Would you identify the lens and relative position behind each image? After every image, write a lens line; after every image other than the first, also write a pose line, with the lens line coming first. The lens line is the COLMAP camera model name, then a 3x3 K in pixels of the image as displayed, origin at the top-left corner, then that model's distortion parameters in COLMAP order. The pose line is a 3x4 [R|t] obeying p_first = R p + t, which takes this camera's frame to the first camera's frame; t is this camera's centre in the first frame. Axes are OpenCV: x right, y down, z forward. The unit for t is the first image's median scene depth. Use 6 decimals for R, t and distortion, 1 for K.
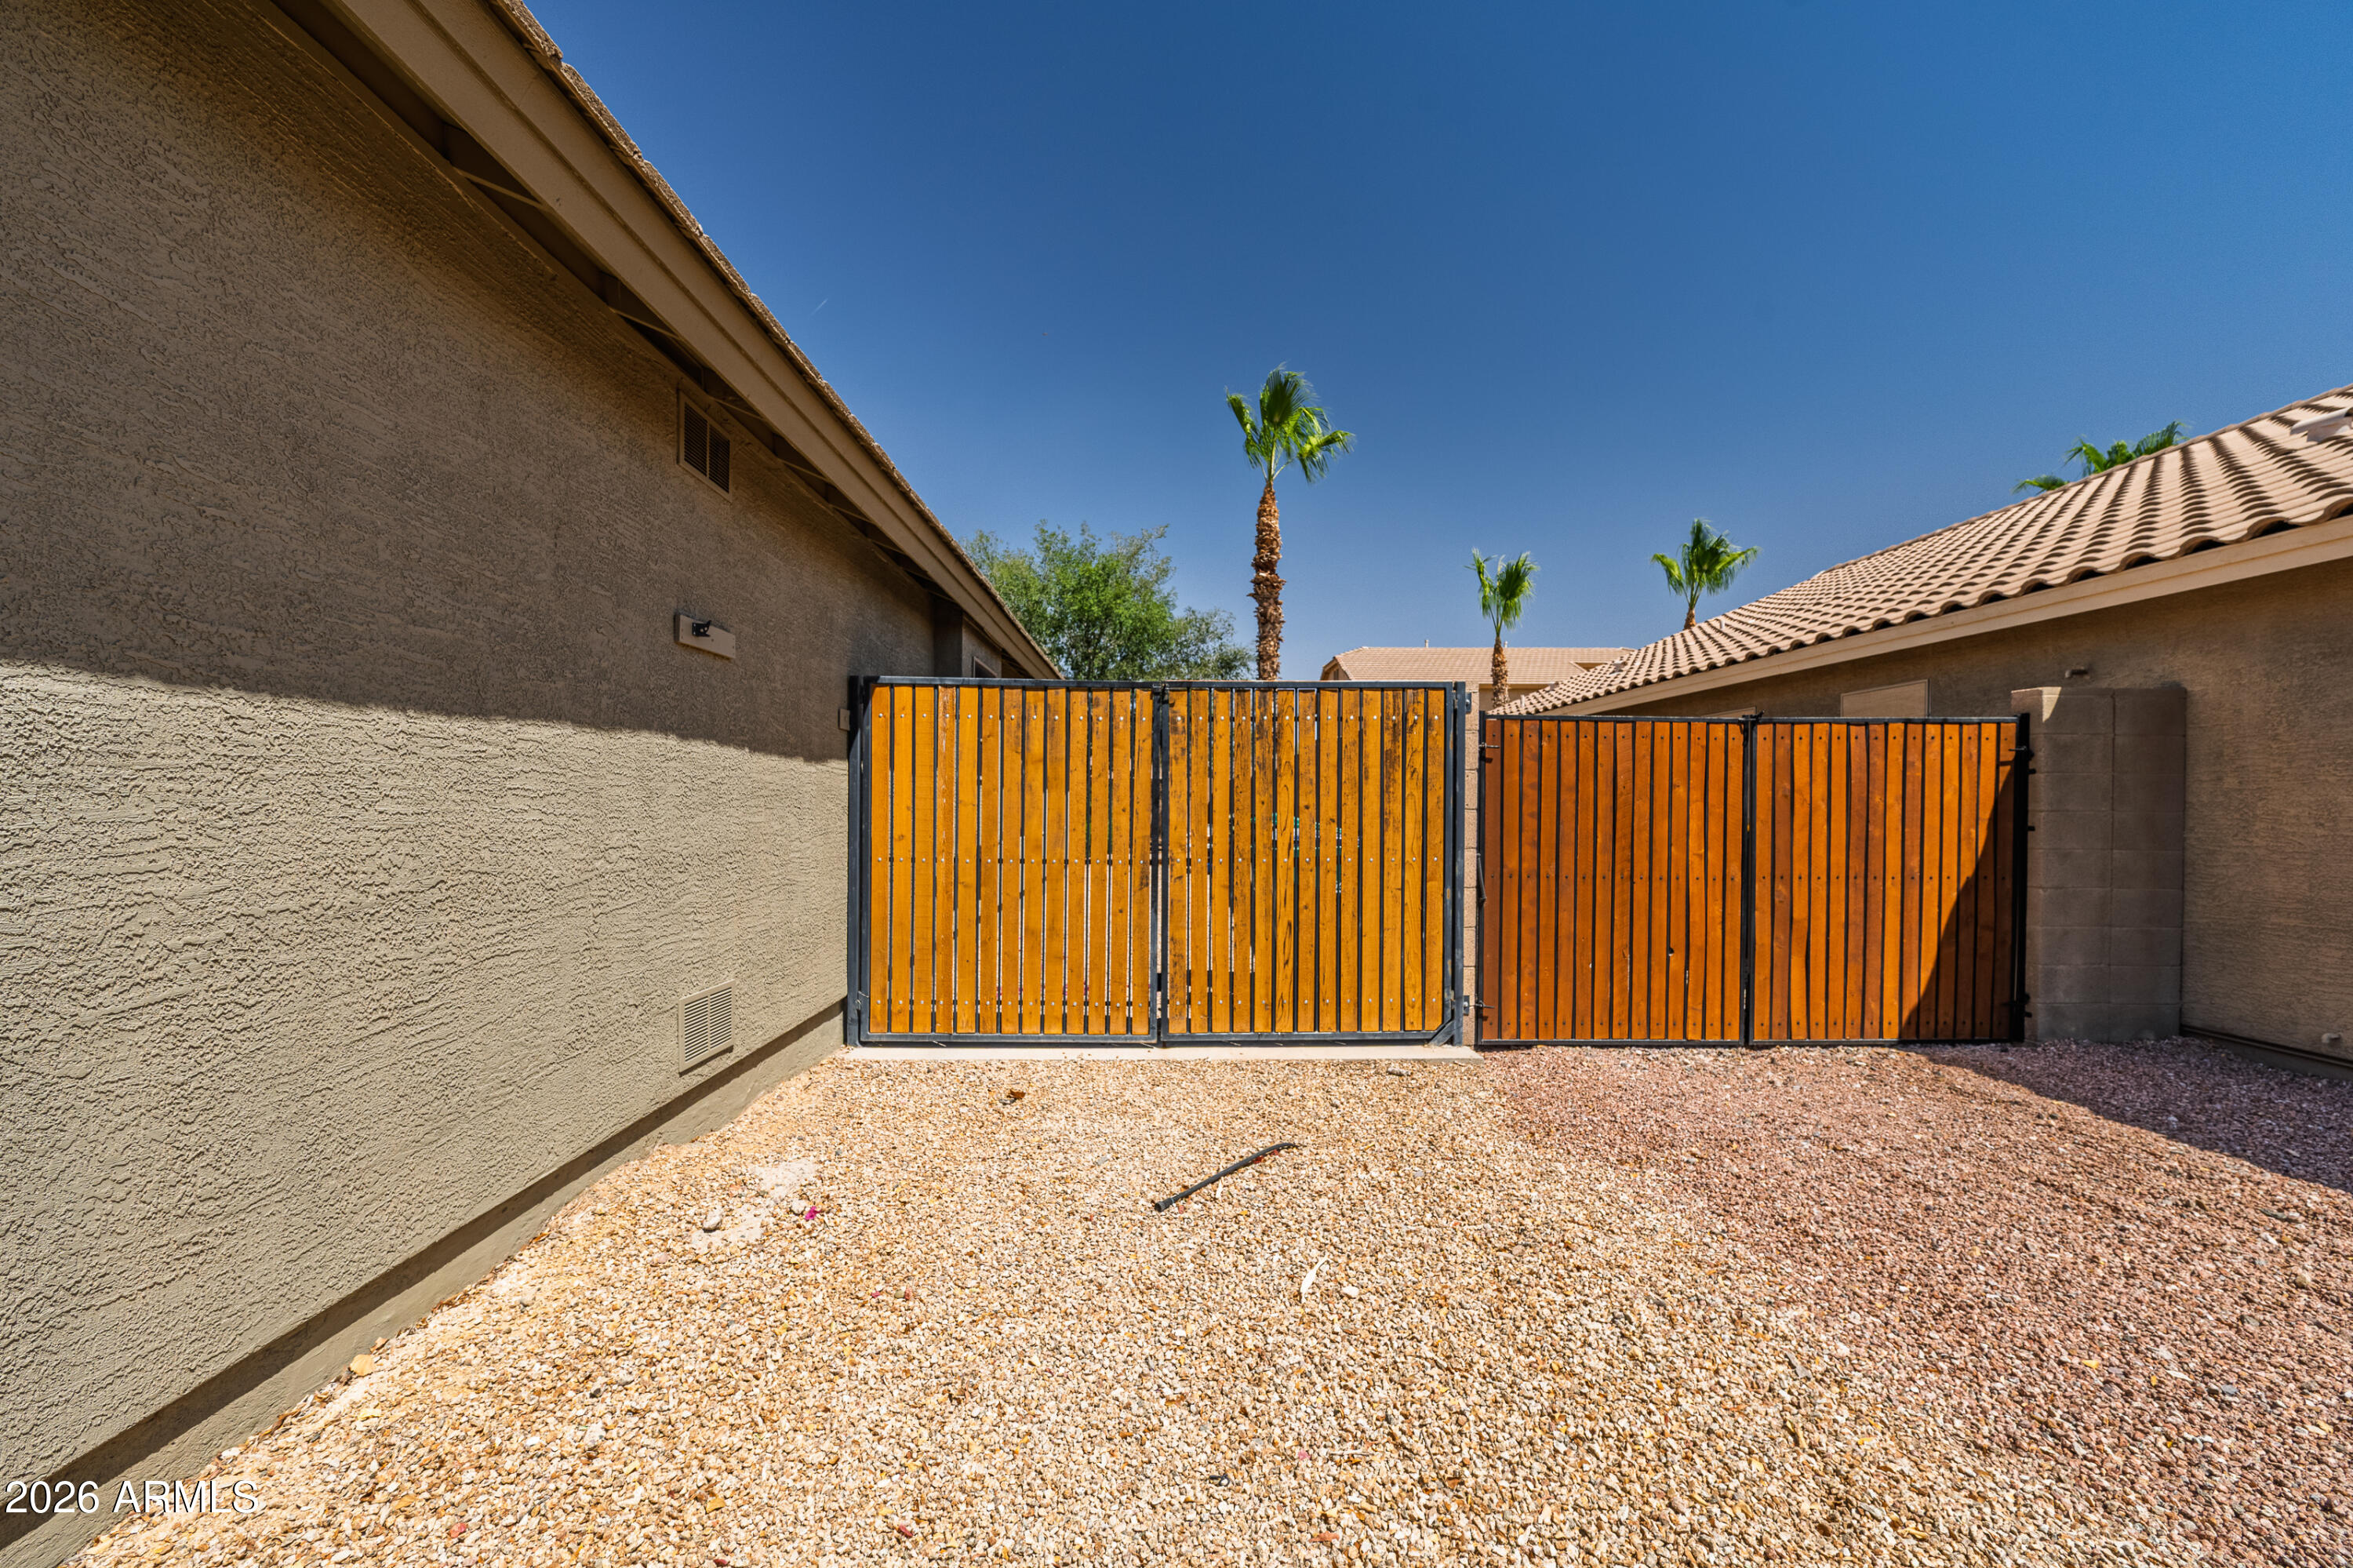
lens RADIAL K [[926.2, 0, 1183.7], [0, 926.2, 799.5], [0, 0, 1]] dist [-0.001607, 0.000139]
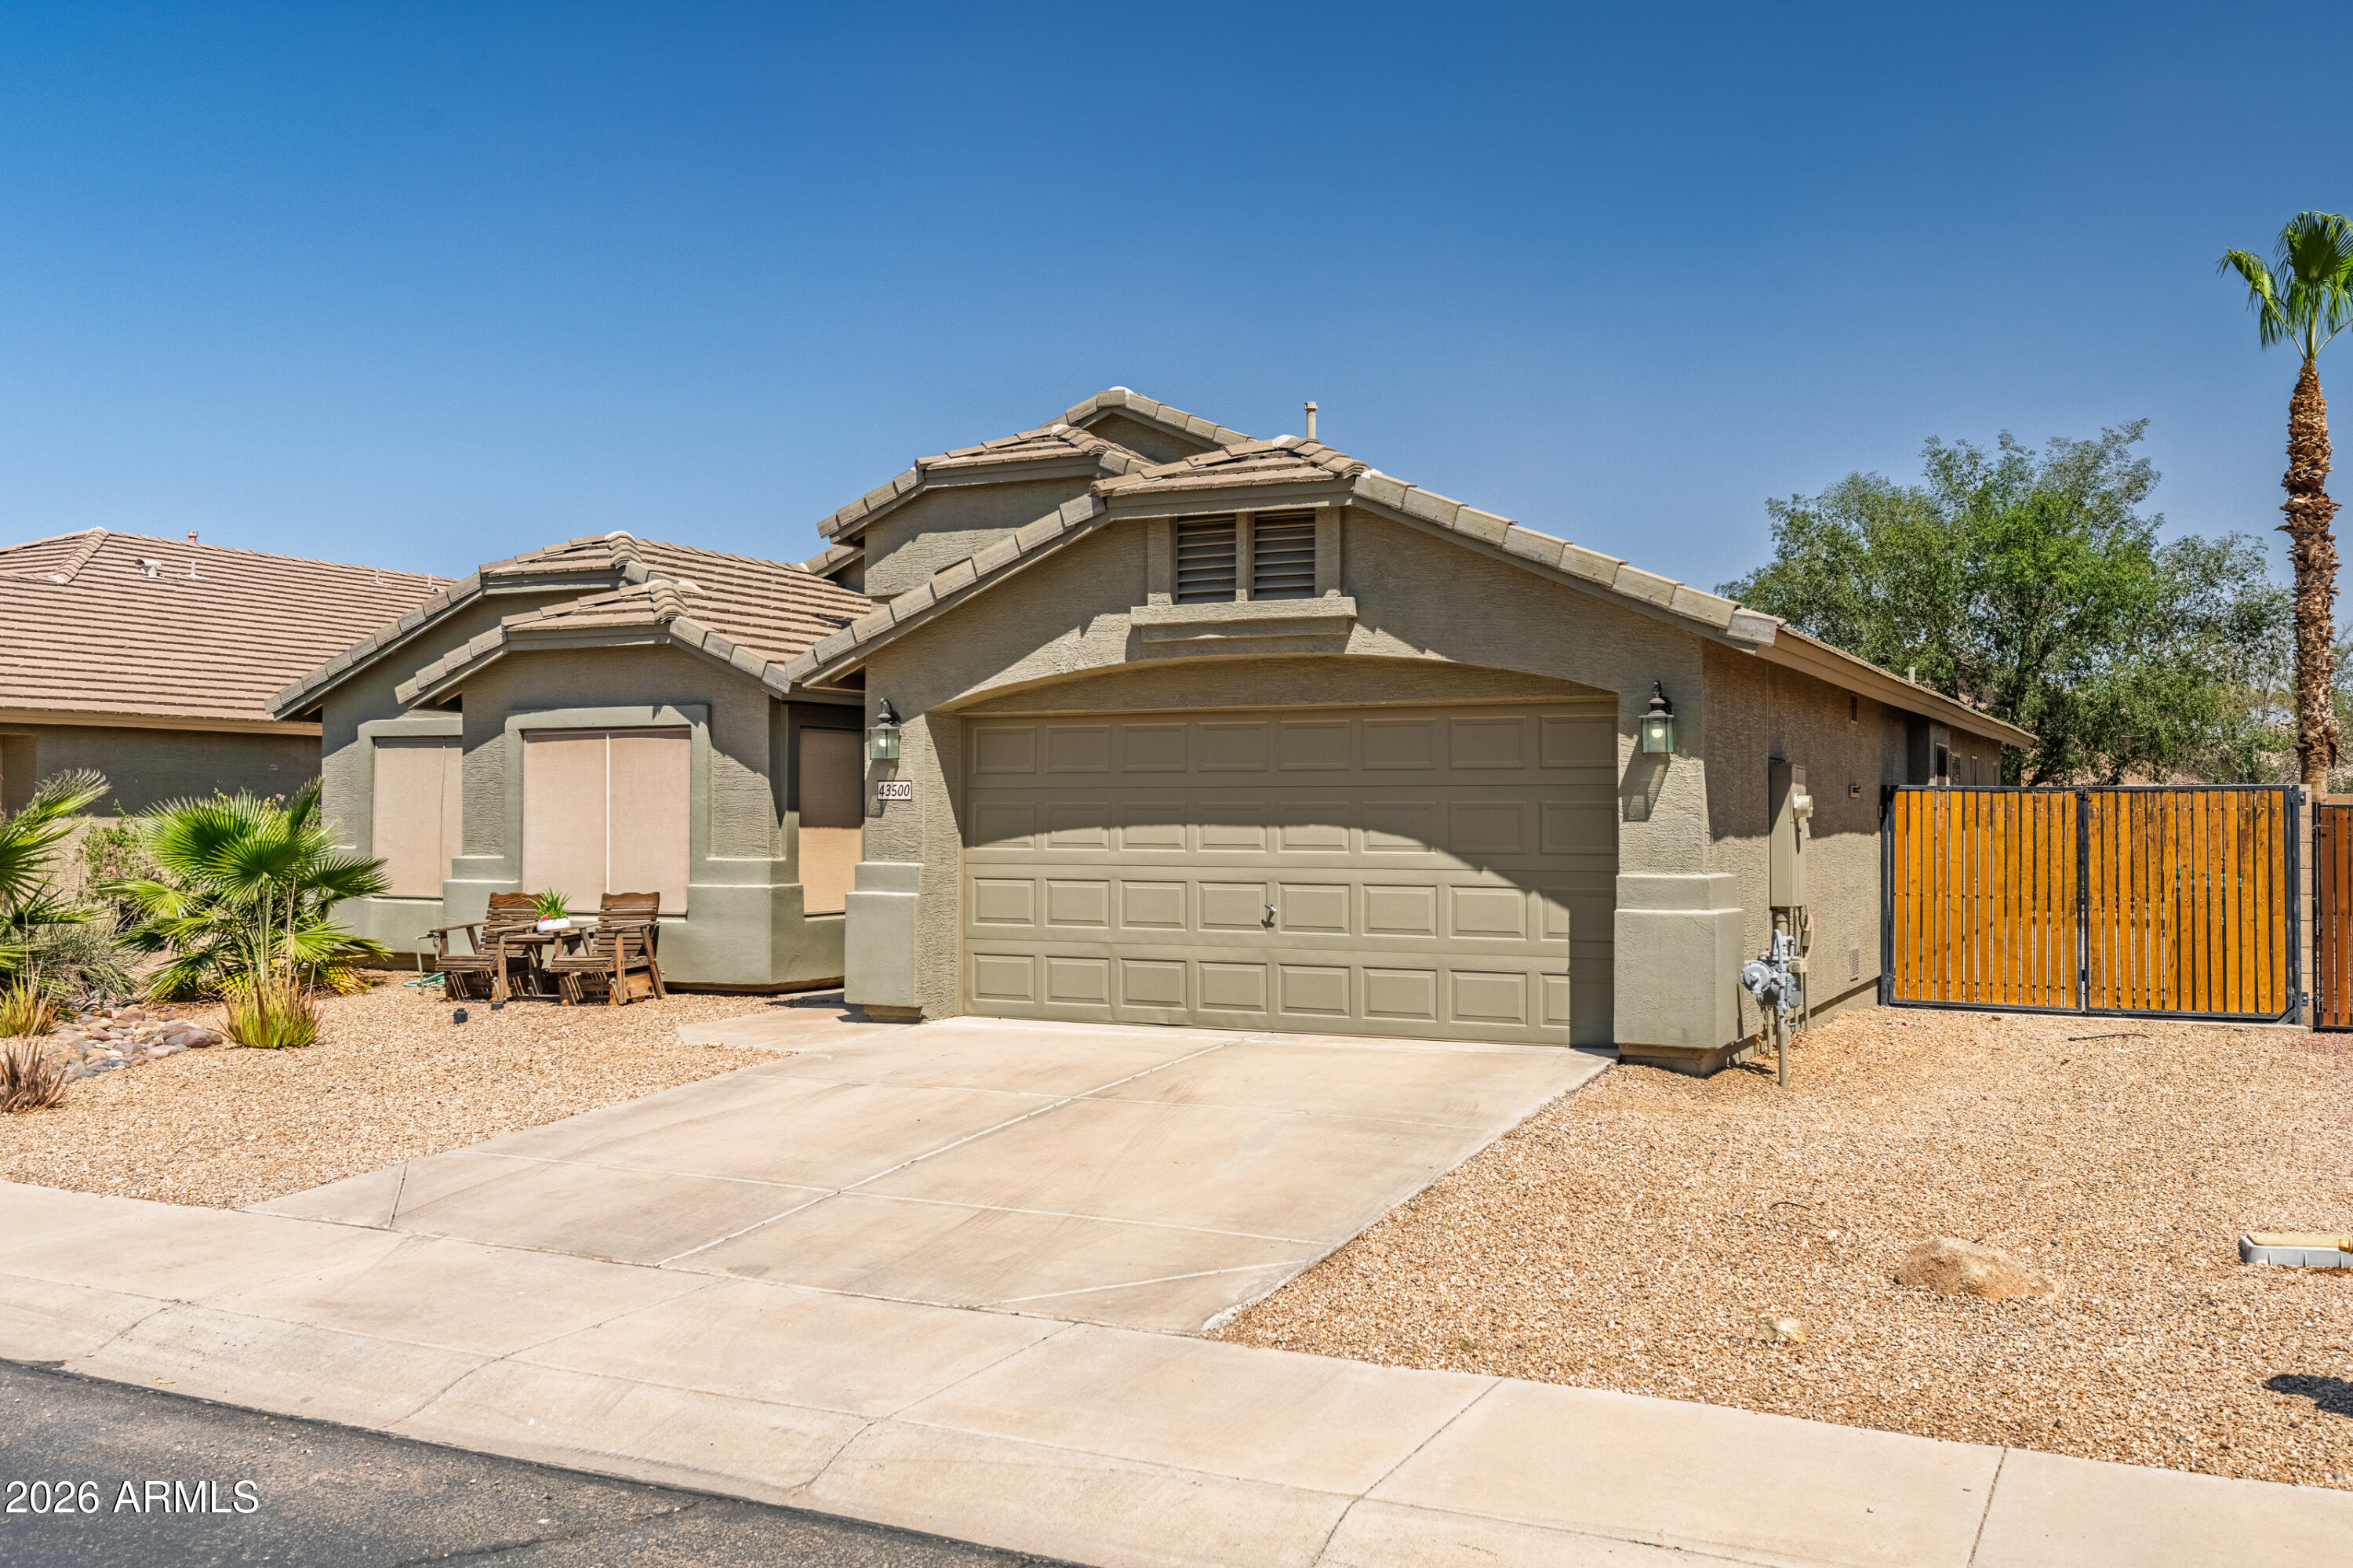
lens RADIAL K [[2010.2, 0, 1176.7], [0, 2010.2, 760.6], [0, 0, 1]] dist [-0.000874, -0.024526]
pose [[0.880922, -0.012290, -0.473103, 0.236173], [-0.001008, 0.999612, -0.027844, -0.072866], [0.473261, 0.025005, 0.880567, -2.767462]]
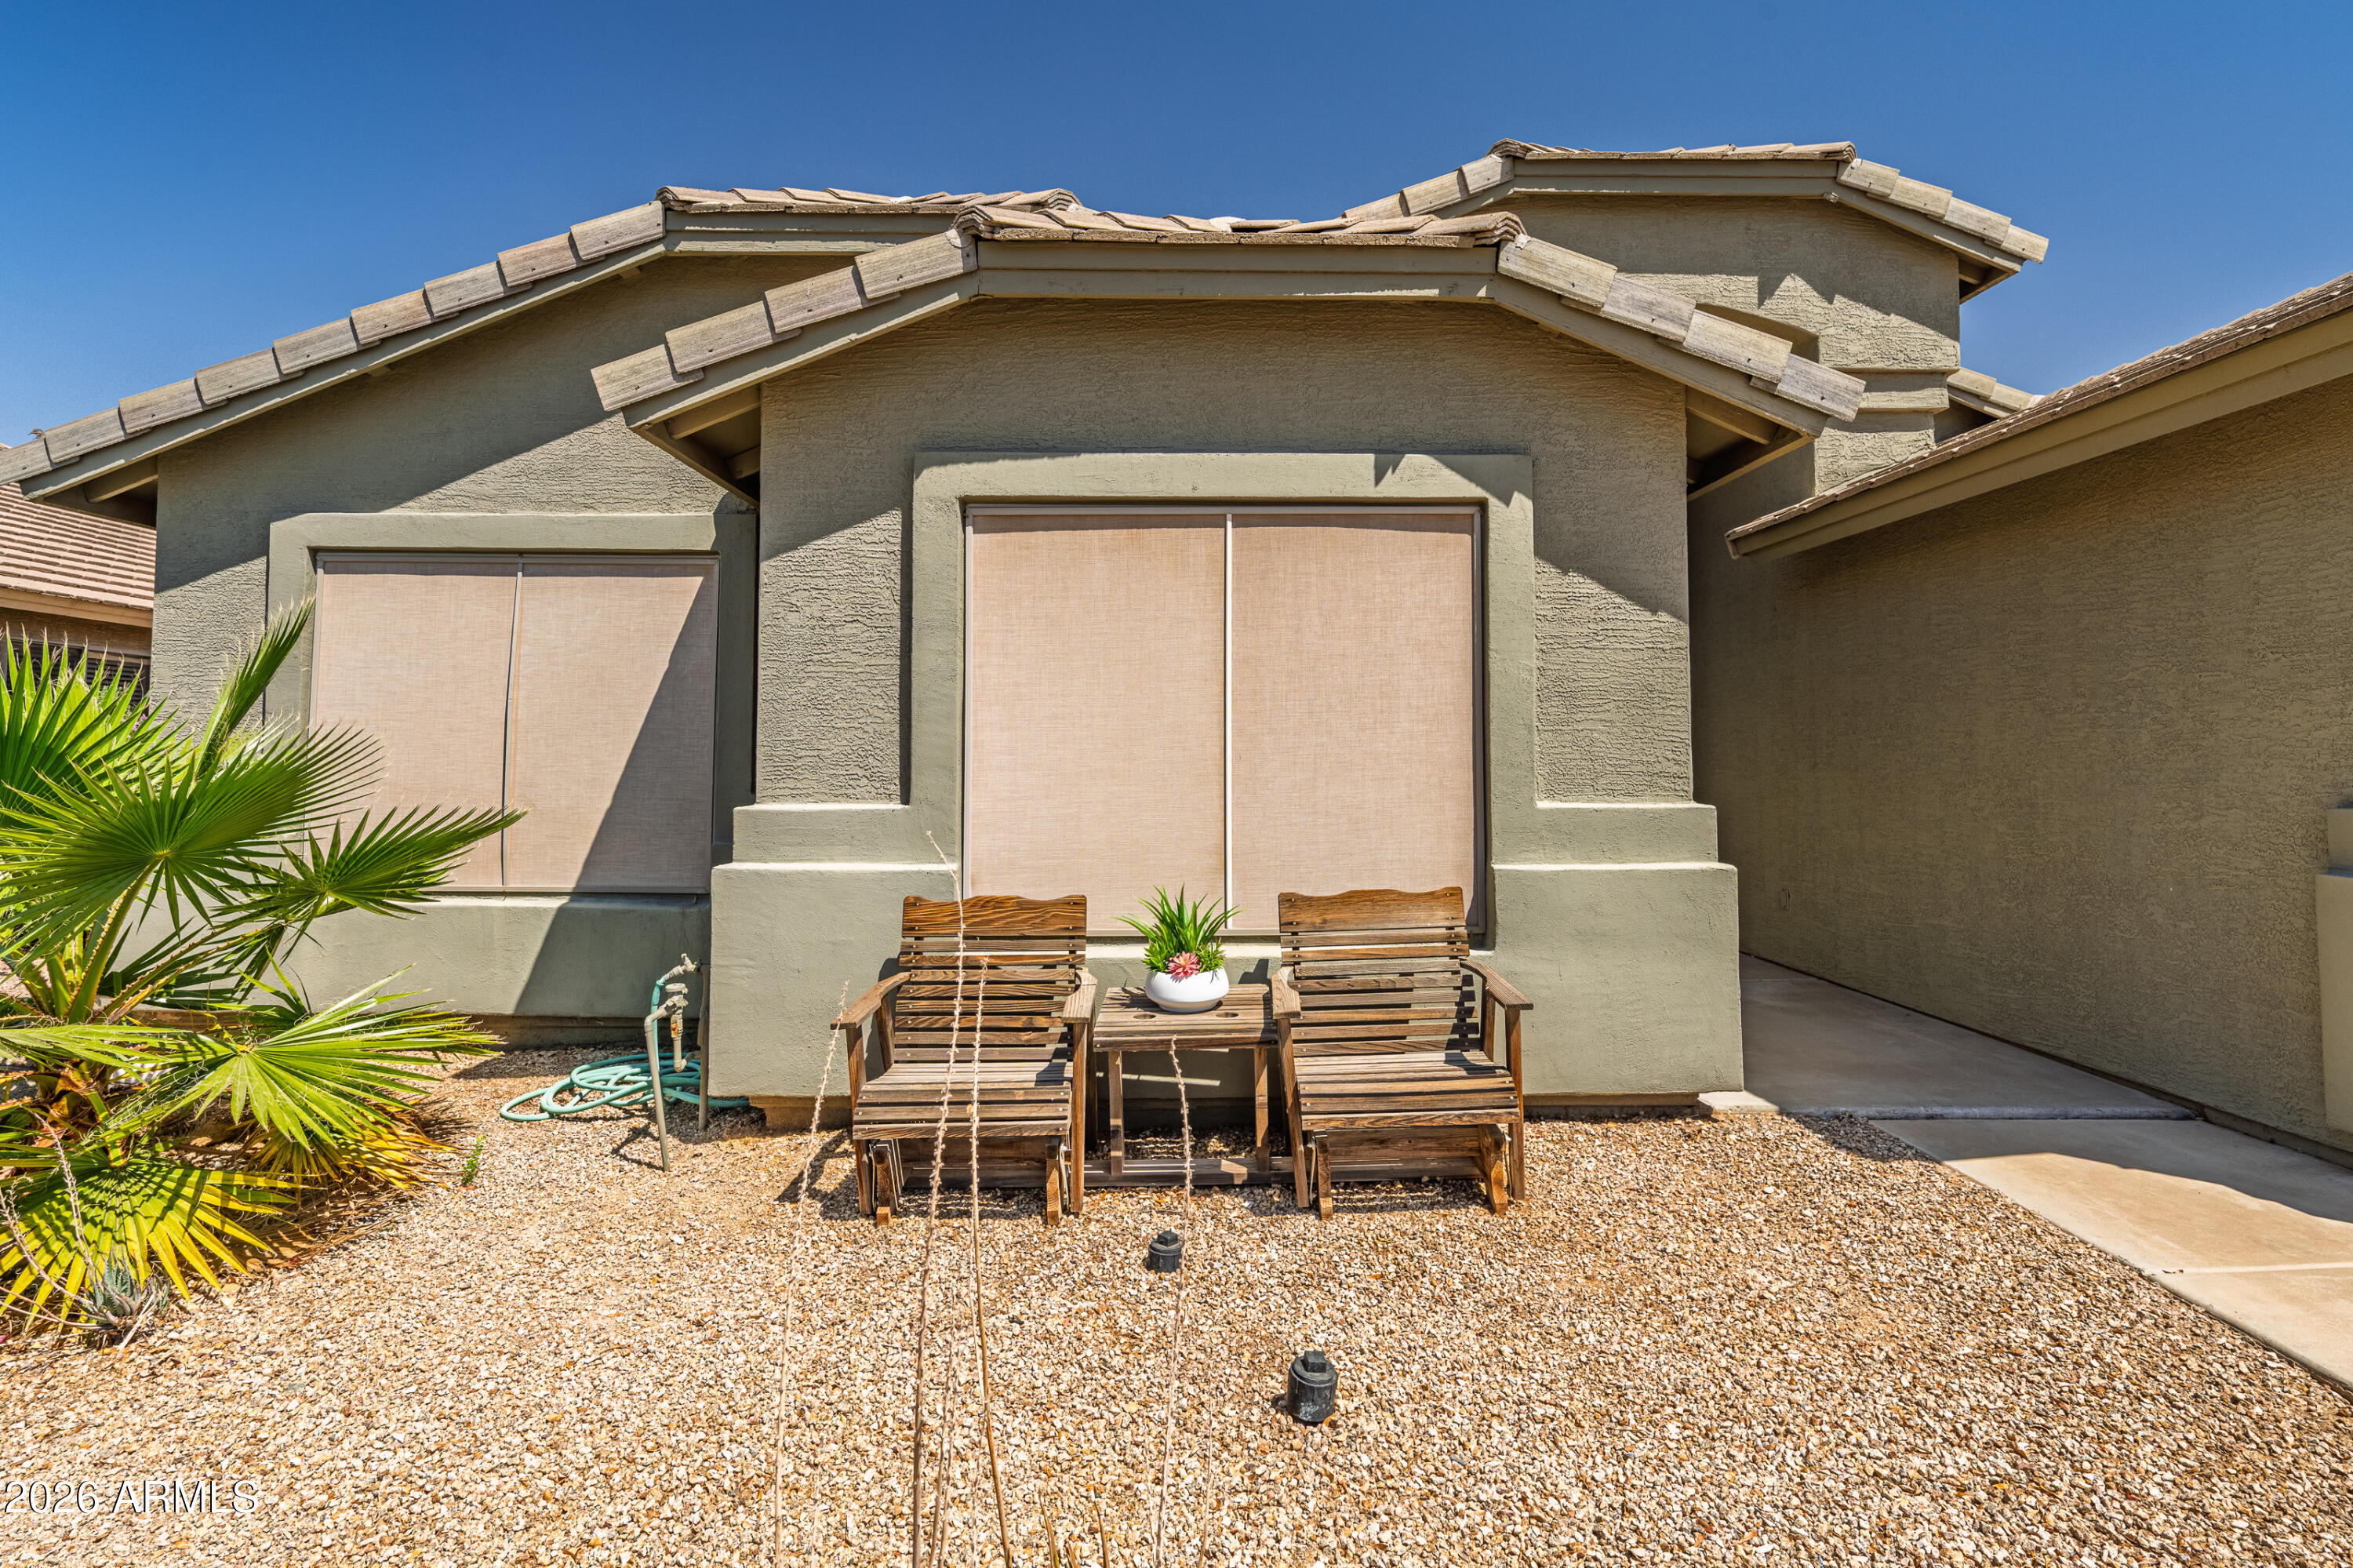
lens RADIAL K [[1205.0, 0, 1166.9], [0, 1205.0, 700.6], [0, 0, 1]] dist [-0.001995, 0.000233]
pose [[0.999793, 0.000934, -0.020349, -2.227541], [-0.001951, 0.998747, -0.049998, -0.034044], [0.020276, 0.050028, 0.998542, -1.112309]]
